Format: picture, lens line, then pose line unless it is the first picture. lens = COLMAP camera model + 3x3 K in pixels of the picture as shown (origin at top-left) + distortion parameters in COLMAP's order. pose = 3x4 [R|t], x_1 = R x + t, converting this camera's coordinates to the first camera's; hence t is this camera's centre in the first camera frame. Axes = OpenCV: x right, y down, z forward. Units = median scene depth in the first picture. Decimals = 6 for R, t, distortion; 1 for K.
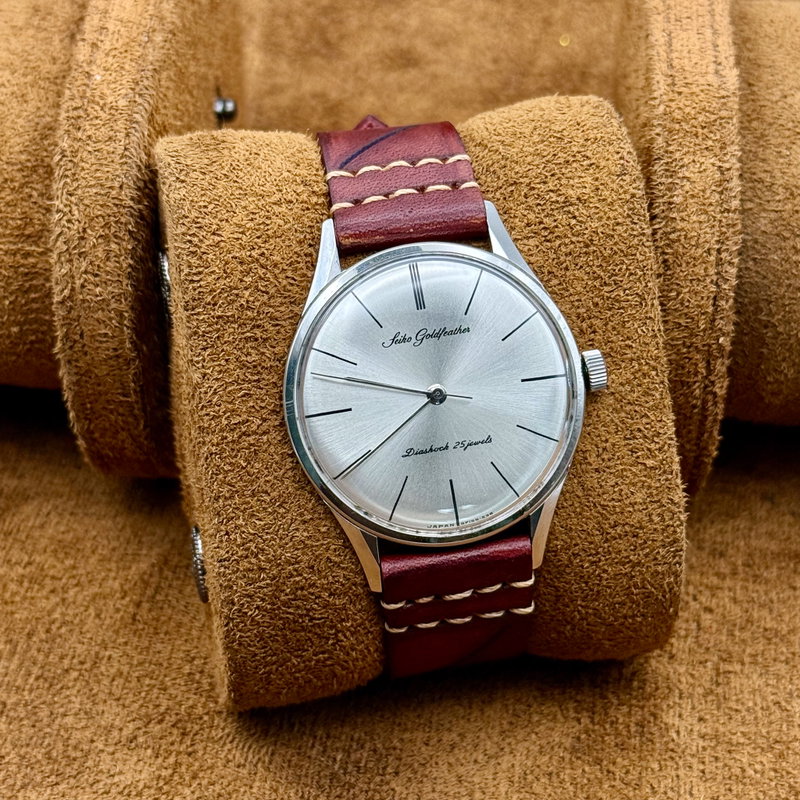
lens RADIAL K [[2047.7, 0, 399.8], [0, 2047.7, 381.1], [0, 0, 1]] dist [0.366227, 0.016926]
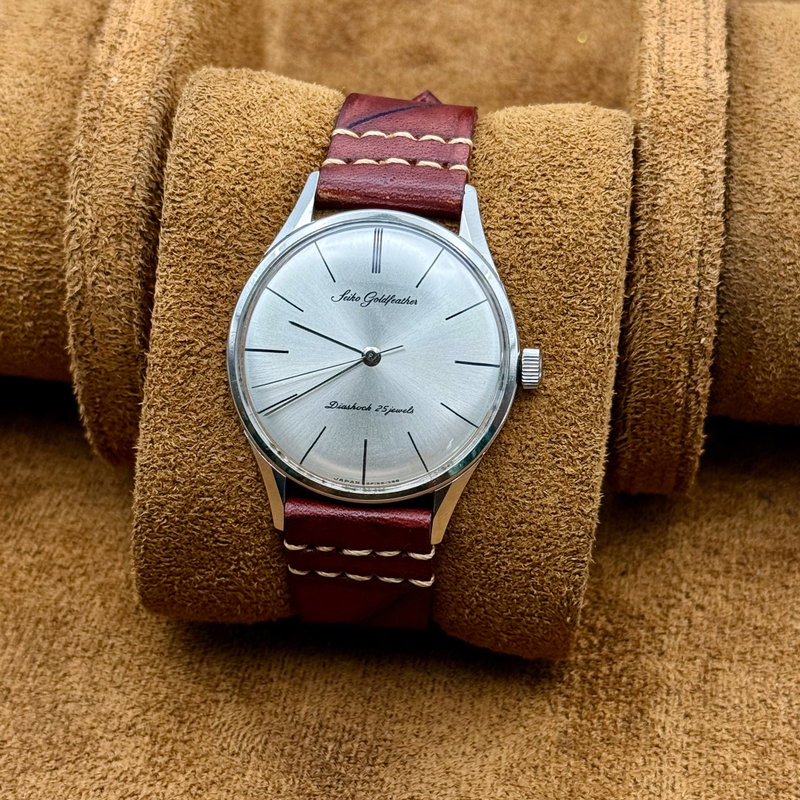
lens RADIAL K [[2047.7, 0, 399.8], [0, 2047.7, 381.1], [0, 0, 1]] dist [0.366227, 0.016926]
pose [[0.957660, 0.219450, -0.186359, 0.222077], [-0.220900, 0.975207, 0.013212, 0.001828], [0.184638, 0.028514, 0.982393, -0.013333]]
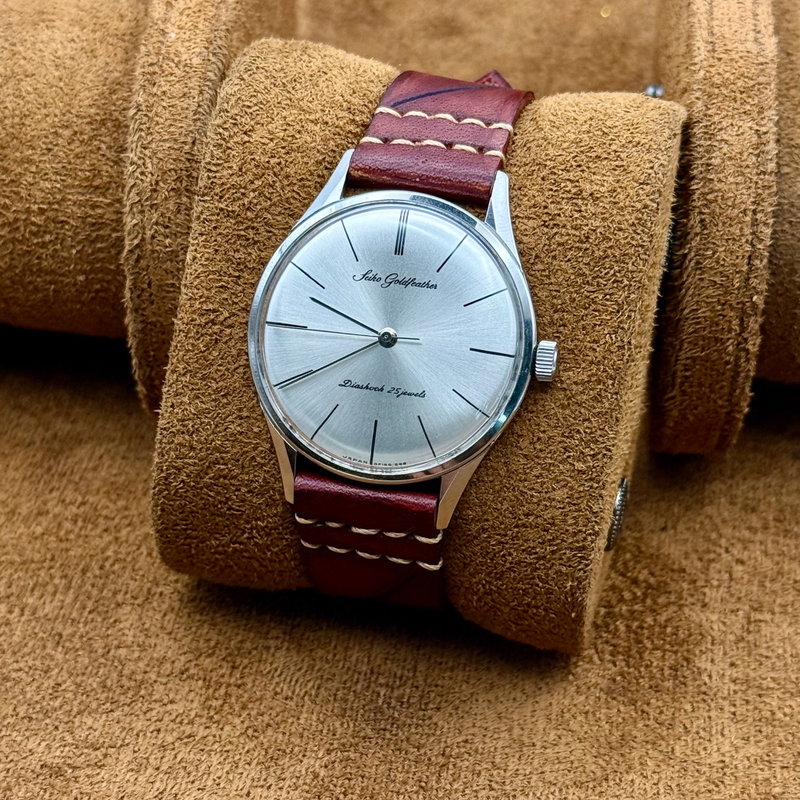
lens RADIAL K [[2047.7, 0, 399.8], [0, 2047.7, 381.1], [0, 0, 1]] dist [0.366227, 0.016926]
pose [[0.911358, 0.290802, -0.291310, 0.324135], [-0.283738, 0.956544, 0.067206, -0.042885], [0.298194, 0.021407, 0.954265, 0.013023]]
